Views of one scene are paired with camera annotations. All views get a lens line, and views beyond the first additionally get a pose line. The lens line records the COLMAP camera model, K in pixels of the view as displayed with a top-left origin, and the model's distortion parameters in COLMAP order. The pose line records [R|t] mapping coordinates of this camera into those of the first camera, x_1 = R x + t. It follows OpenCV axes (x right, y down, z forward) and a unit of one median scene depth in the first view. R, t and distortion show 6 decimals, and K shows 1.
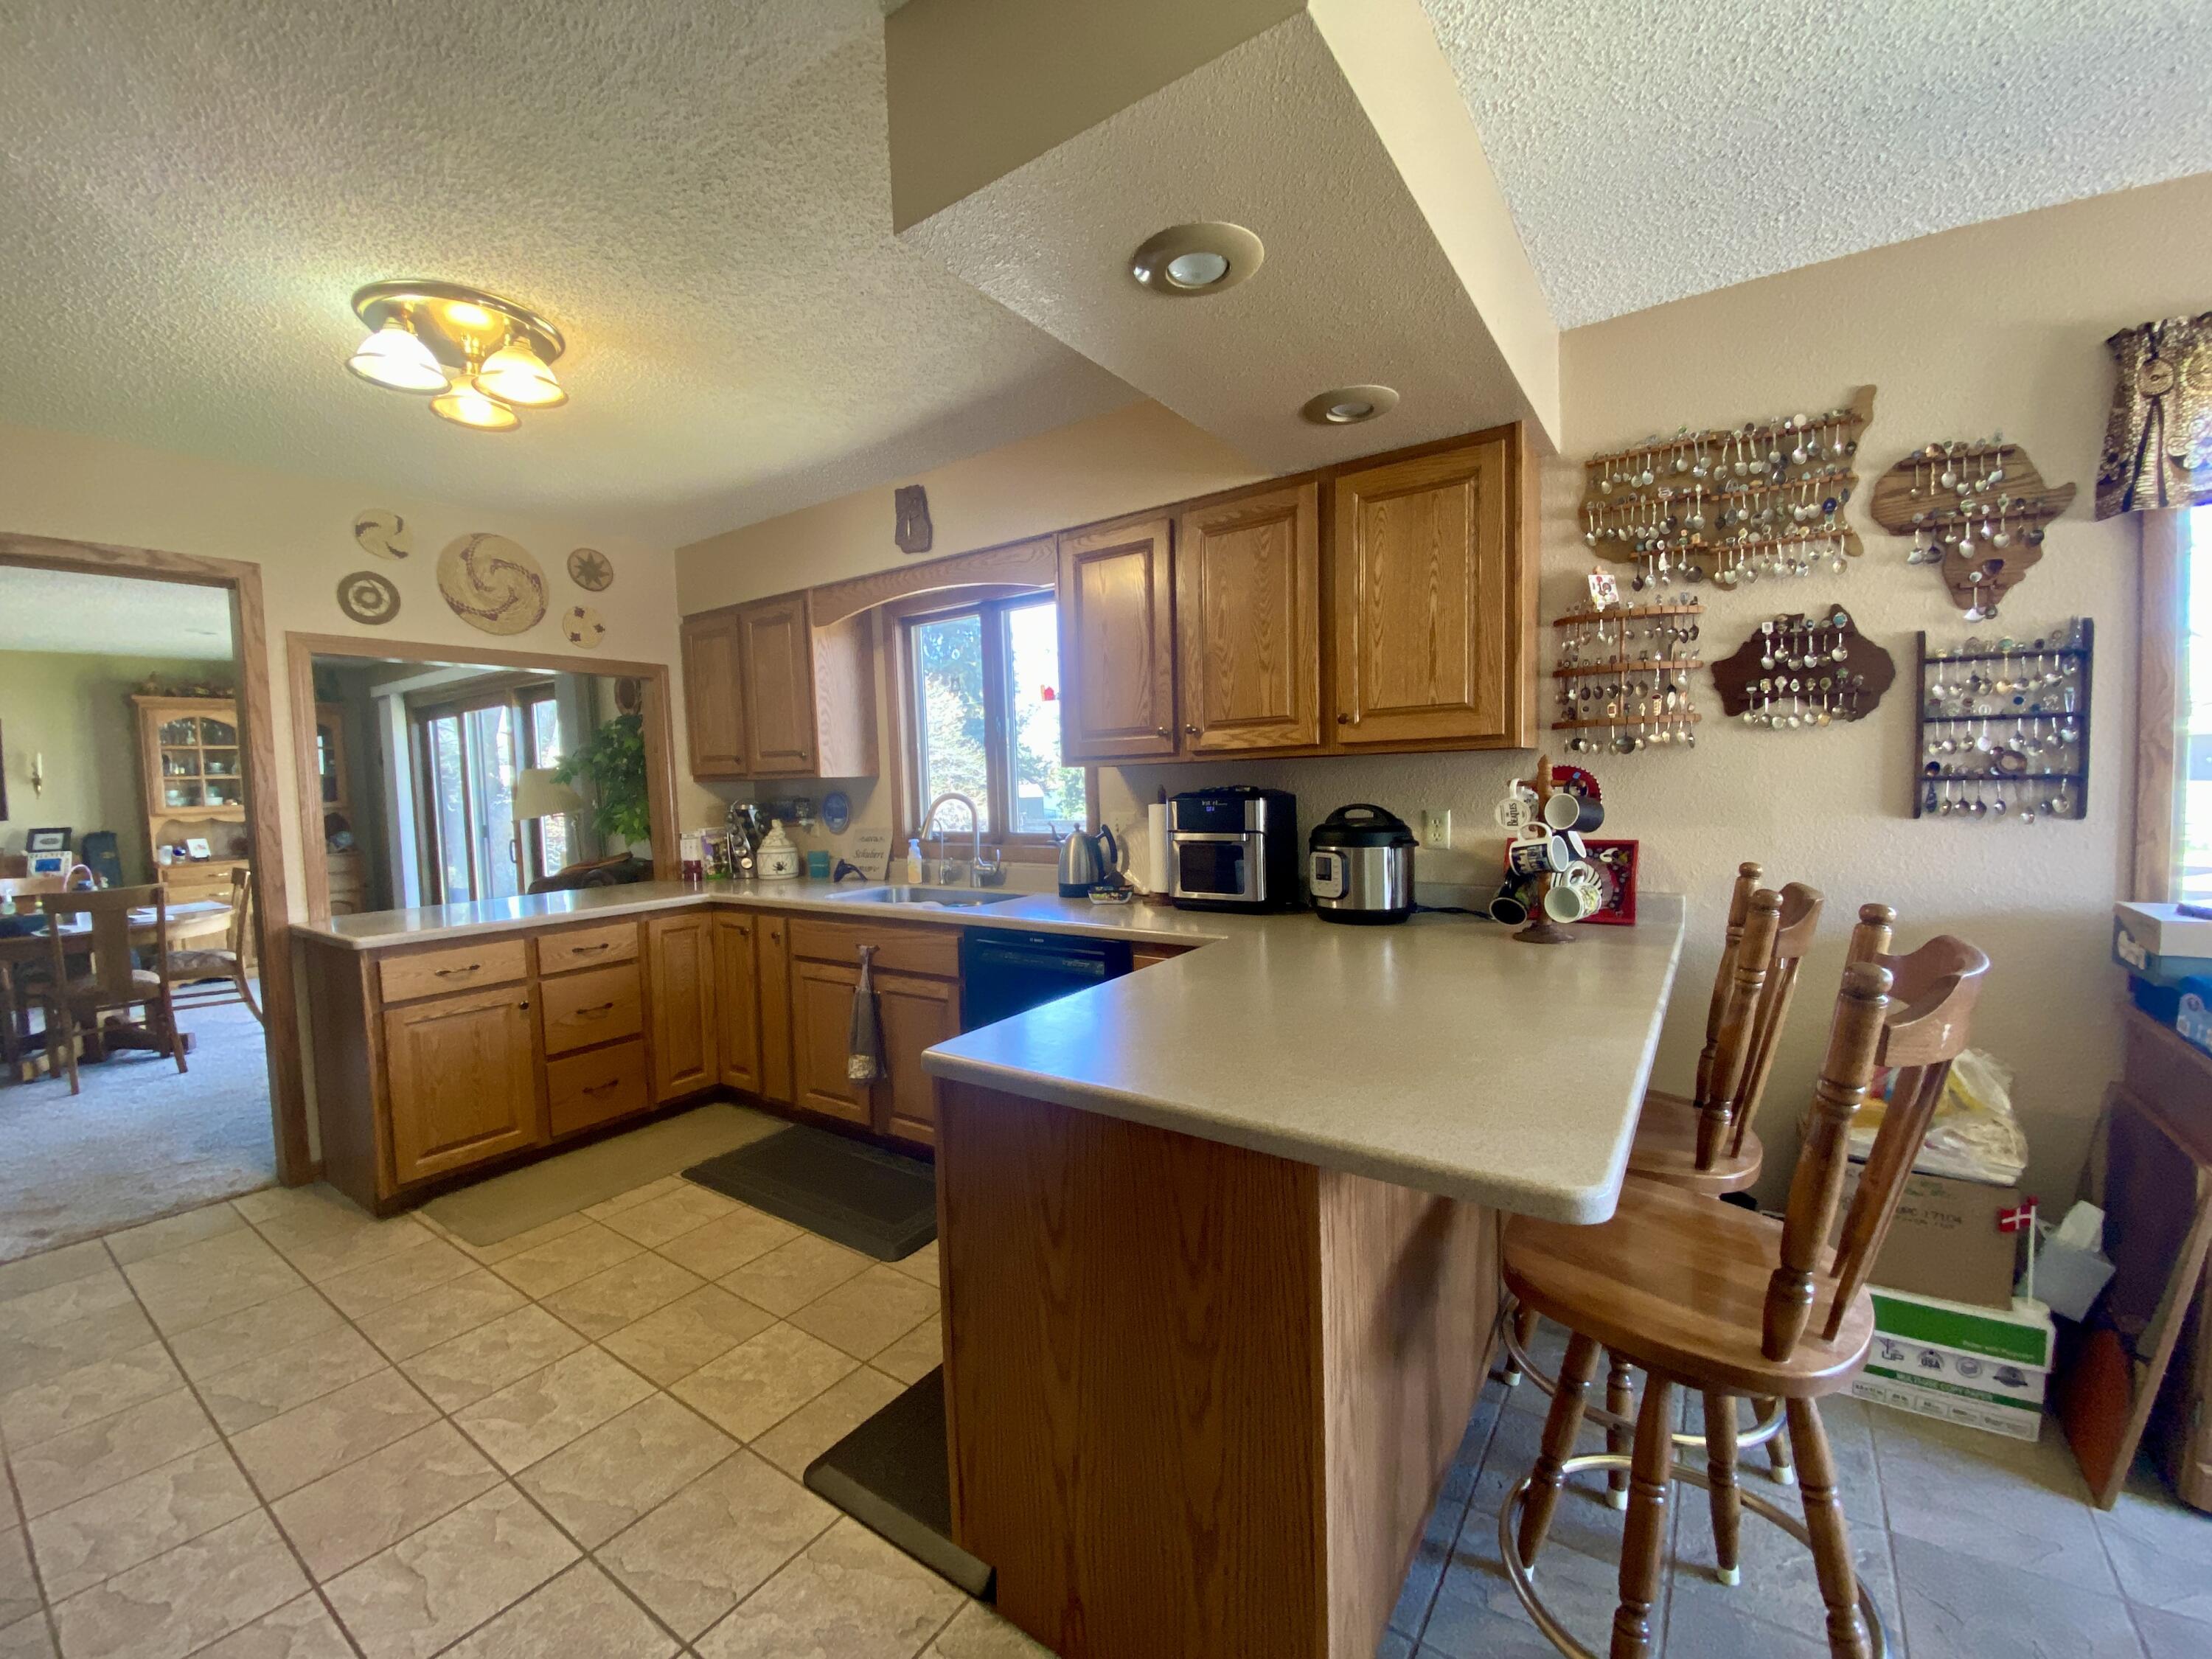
lens RADIAL K [[894.4, 0, 1110.1], [0, 894.4, 836.8], [0, 0, 1]] dist [-0.001852, -0.012060]
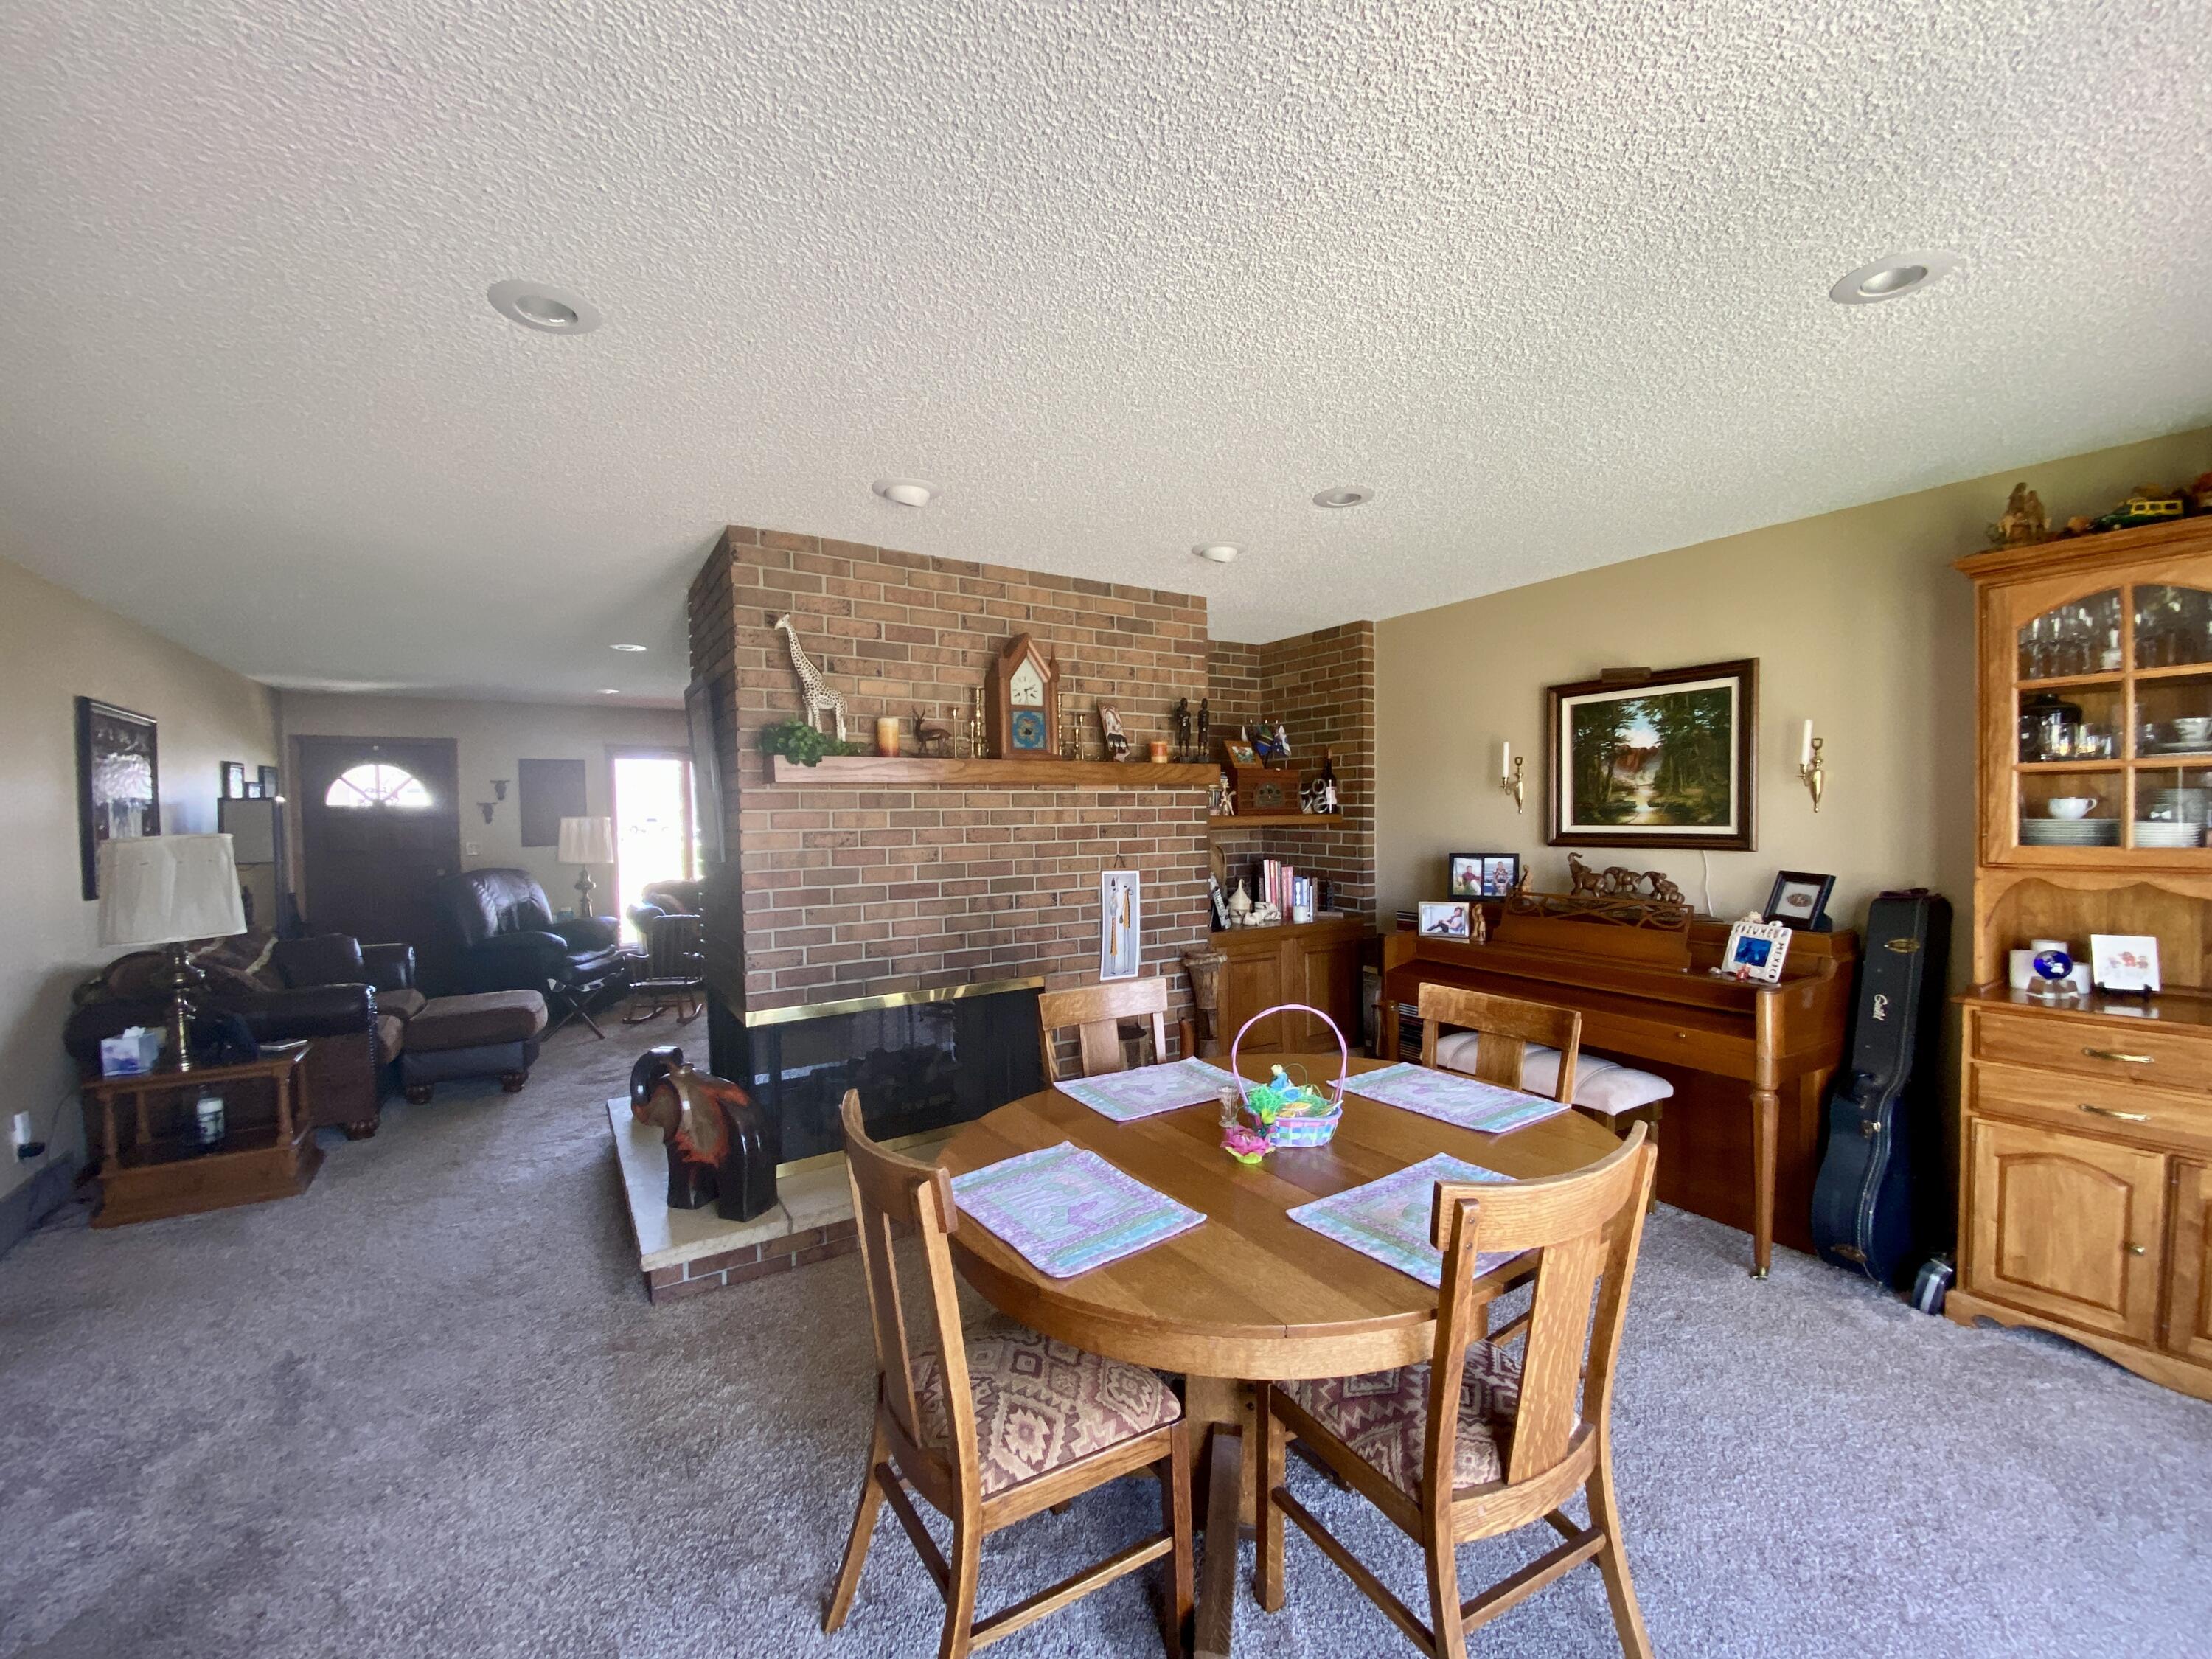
lens RADIAL K [[876.7, 0, 1104.7], [0, 876.7, 834.8], [0, 0, 1]] dist [-0.000037, -0.012689]
pose [[-0.411611, 0.059509, -0.909414, -1.159897], [-0.029871, 0.996449, 0.078725, -0.109812], [0.910870, 0.059569, -0.408372, 1.585704]]
